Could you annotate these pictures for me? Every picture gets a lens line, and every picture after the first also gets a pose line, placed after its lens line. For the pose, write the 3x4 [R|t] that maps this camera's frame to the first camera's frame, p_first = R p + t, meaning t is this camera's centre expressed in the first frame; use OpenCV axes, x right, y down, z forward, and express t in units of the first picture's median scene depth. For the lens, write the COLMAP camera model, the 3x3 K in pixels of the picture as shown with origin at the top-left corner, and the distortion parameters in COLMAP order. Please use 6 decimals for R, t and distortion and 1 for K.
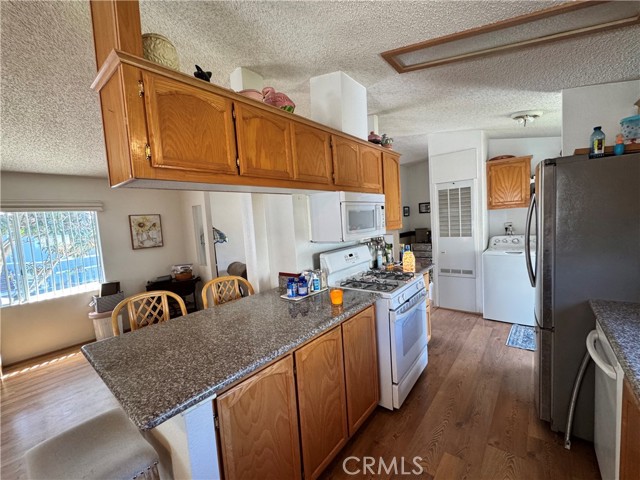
lens RADIAL K [[268.0, 0, 320.0], [0, 268.0, 240.0], [0, 0, 1]] dist [0.000174, 0.000003]
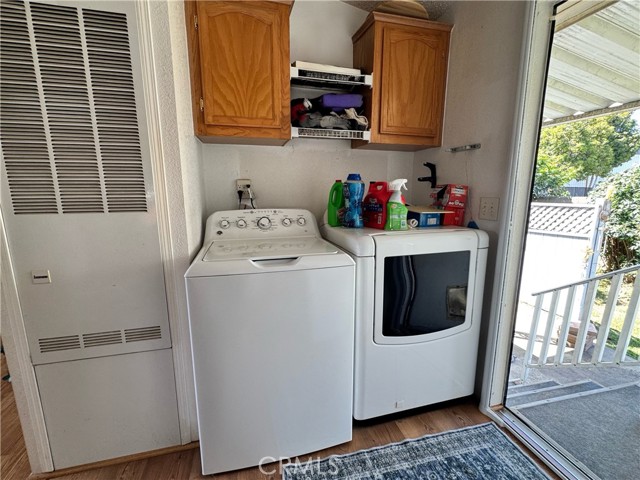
lens RADIAL K [[283.6, 0, 320.0], [0, 283.6, 240.0], [0, 0, 1]] dist [0.001174, 0.000063]
pose [[0.584823, -0.083519, 0.806849, 0.418770], [0.019620, 0.995851, 0.088863, -0.006395], [-0.810923, -0.036139, 0.584035, 0.661099]]
